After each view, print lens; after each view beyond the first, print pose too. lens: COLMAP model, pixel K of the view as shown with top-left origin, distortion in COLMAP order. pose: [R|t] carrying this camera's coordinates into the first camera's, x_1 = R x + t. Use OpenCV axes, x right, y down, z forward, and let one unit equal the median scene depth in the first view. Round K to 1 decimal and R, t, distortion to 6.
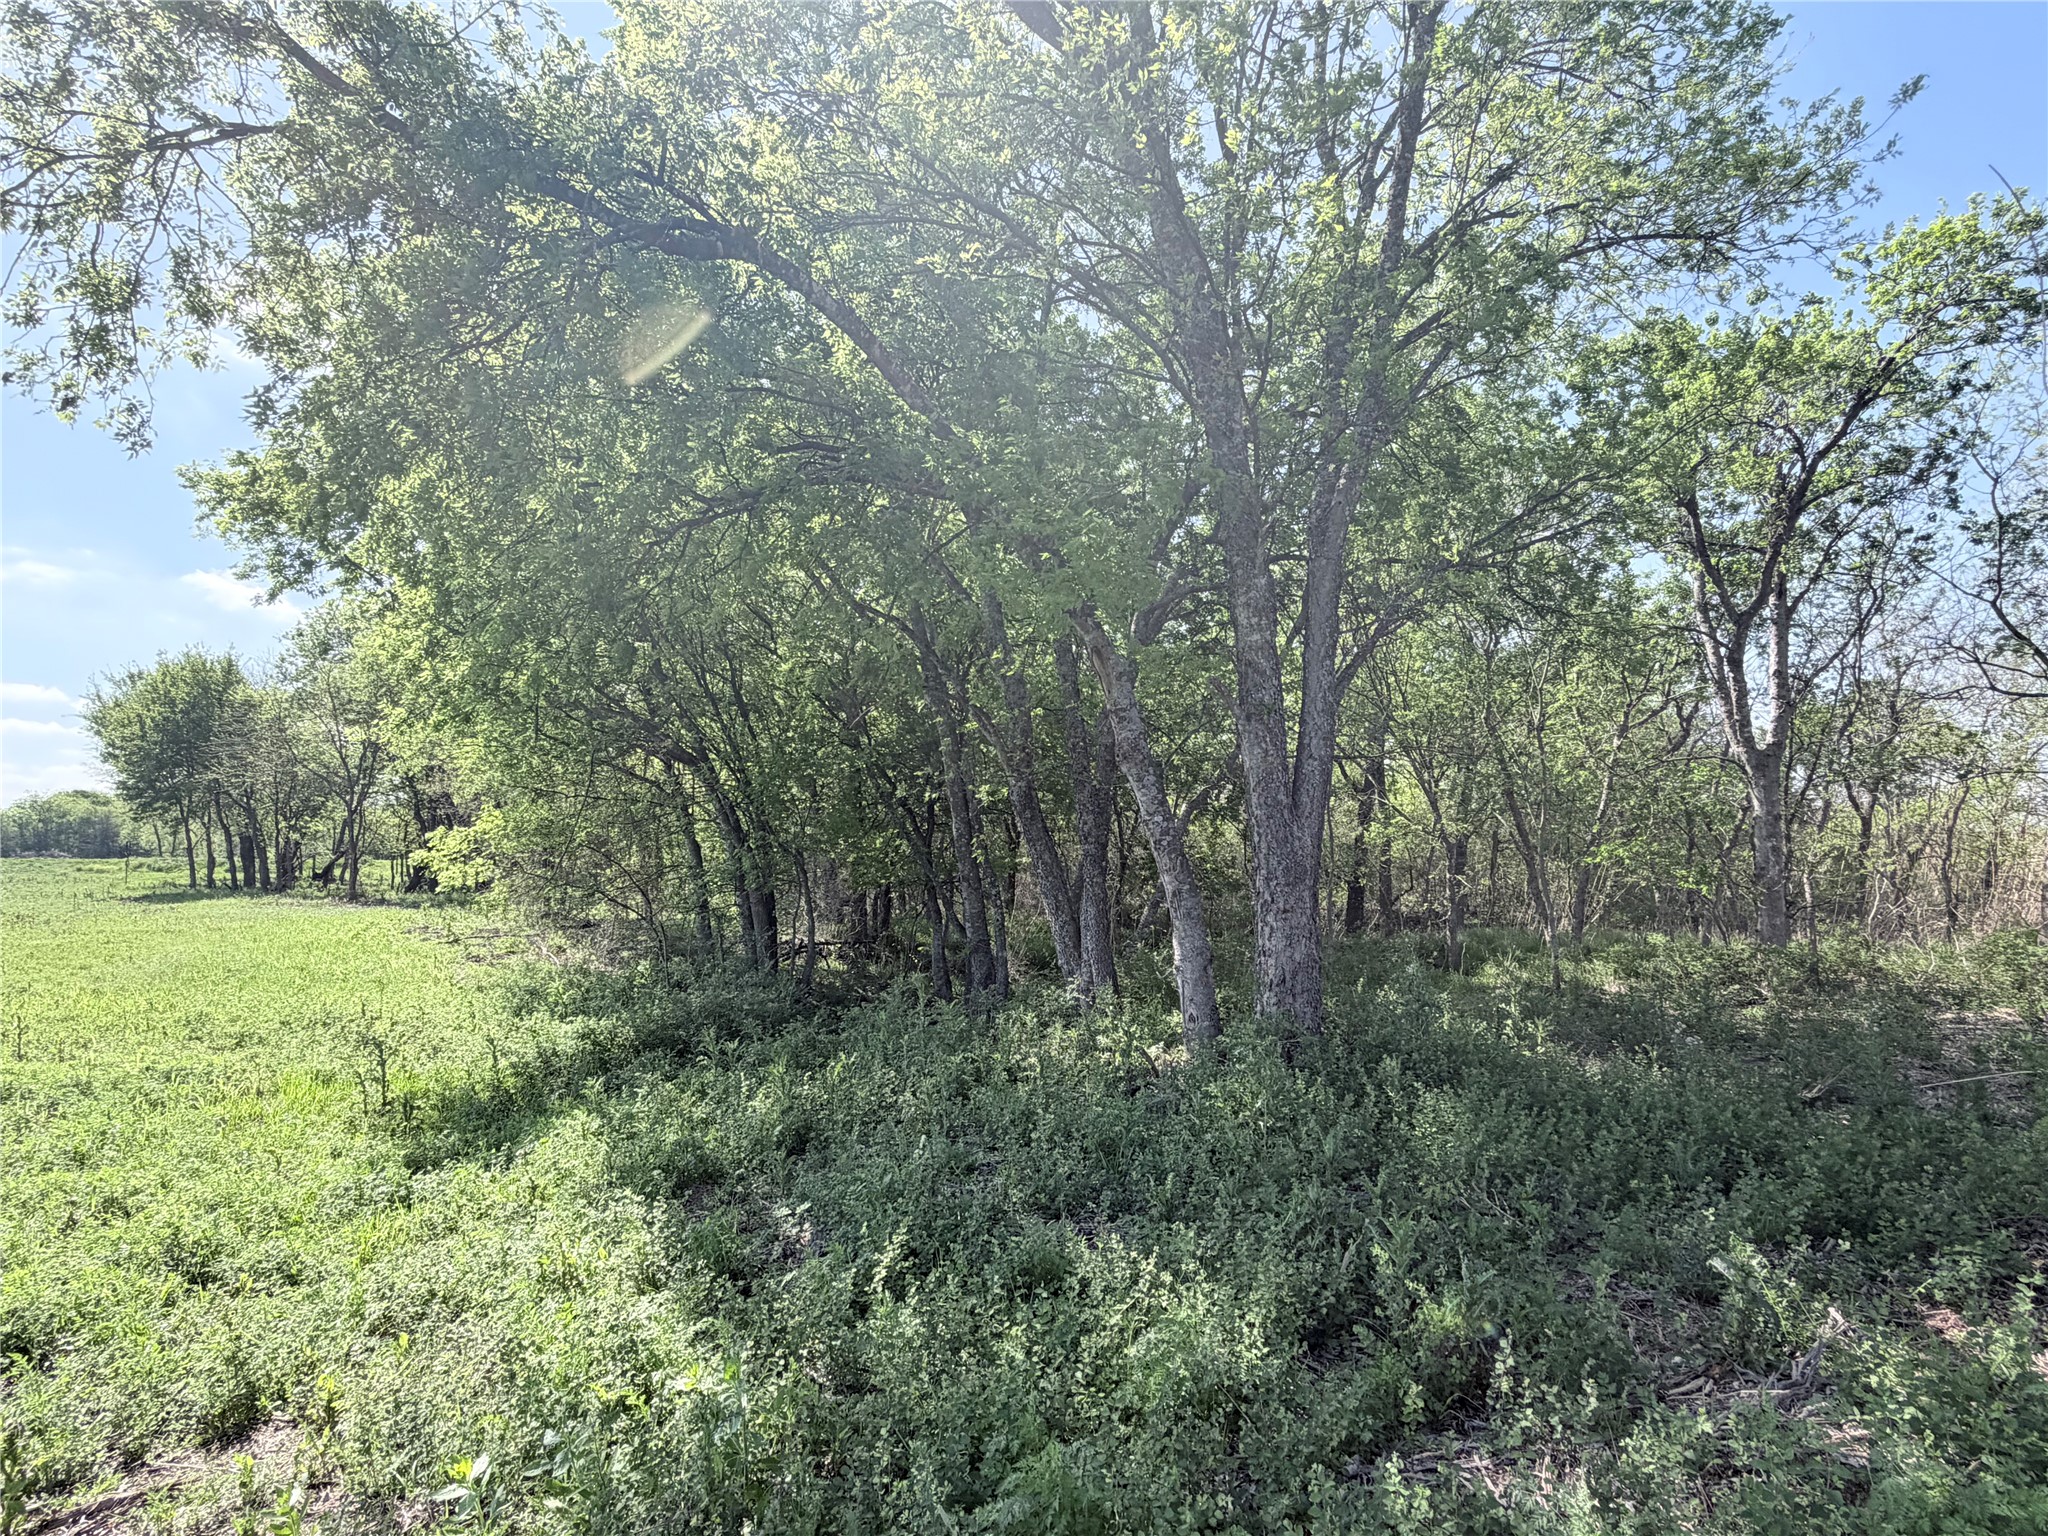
lens RADIAL K [[1076.6, 0, 1024.9], [0, 1076.6, 765.3], [0, 0, 1]] dist [-0.003630, -0.000616]
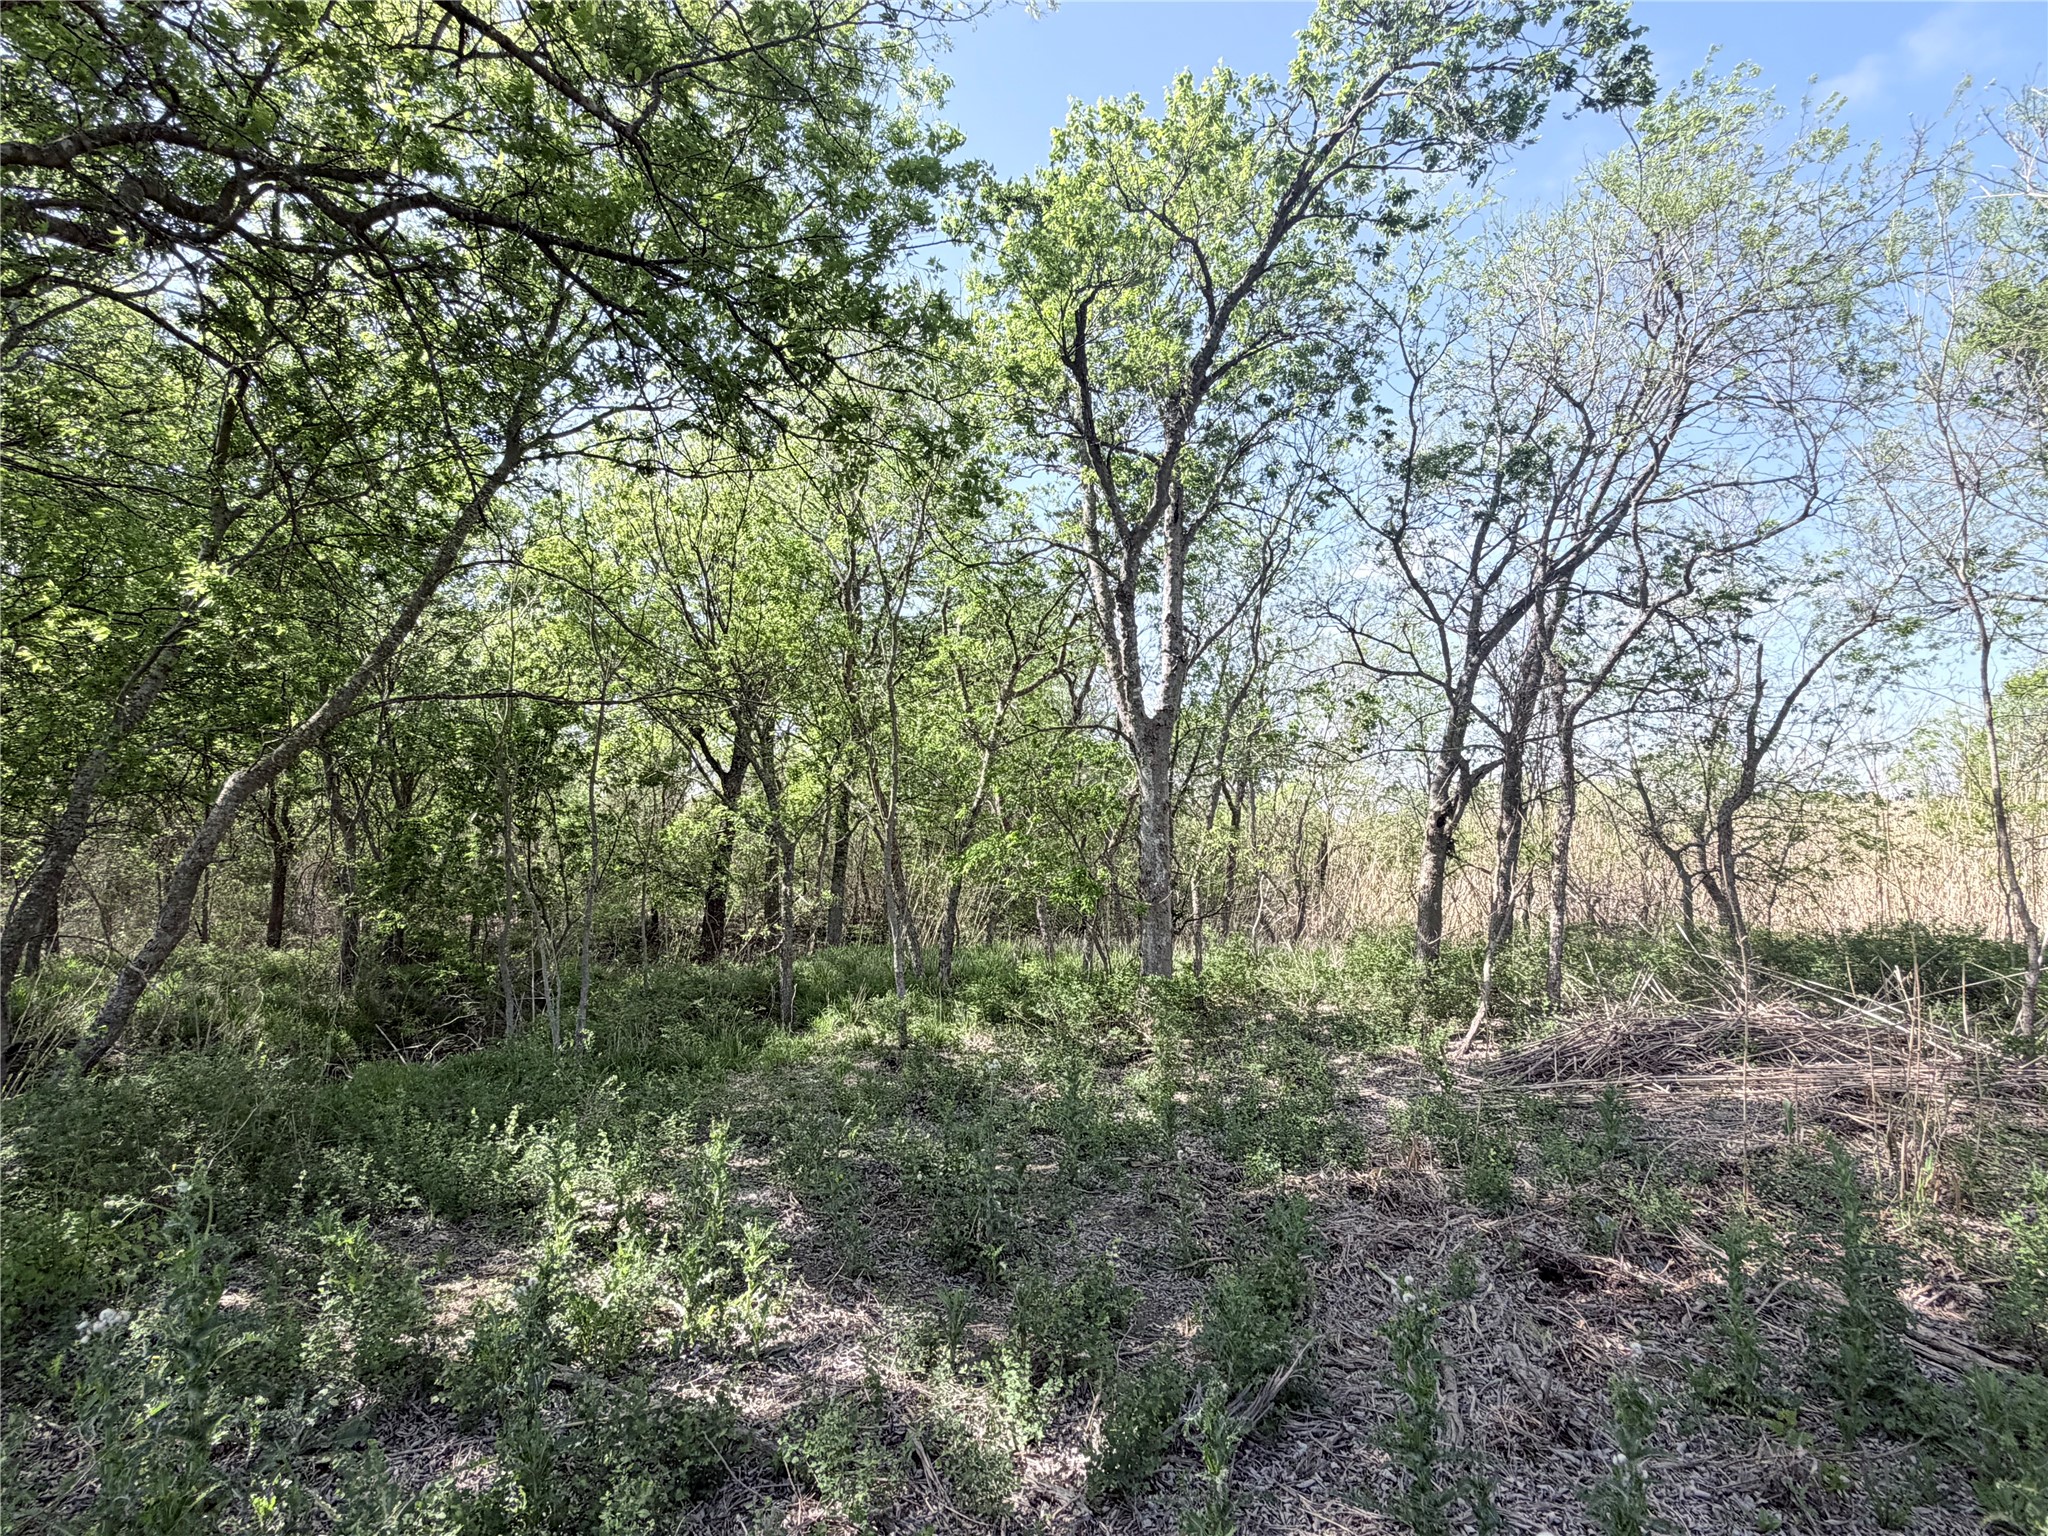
lens RADIAL K [[1076.6, 0, 1023.8], [0, 1076.6, 773.5], [0, 0, 1]] dist [-0.003630, -0.000616]
pose [[0.885296, 0.014478, 0.464802, 0.238631], [-0.025341, 0.999532, 0.017131, 0.014716], [-0.464336, -0.026944, 0.885249, 0.346177]]
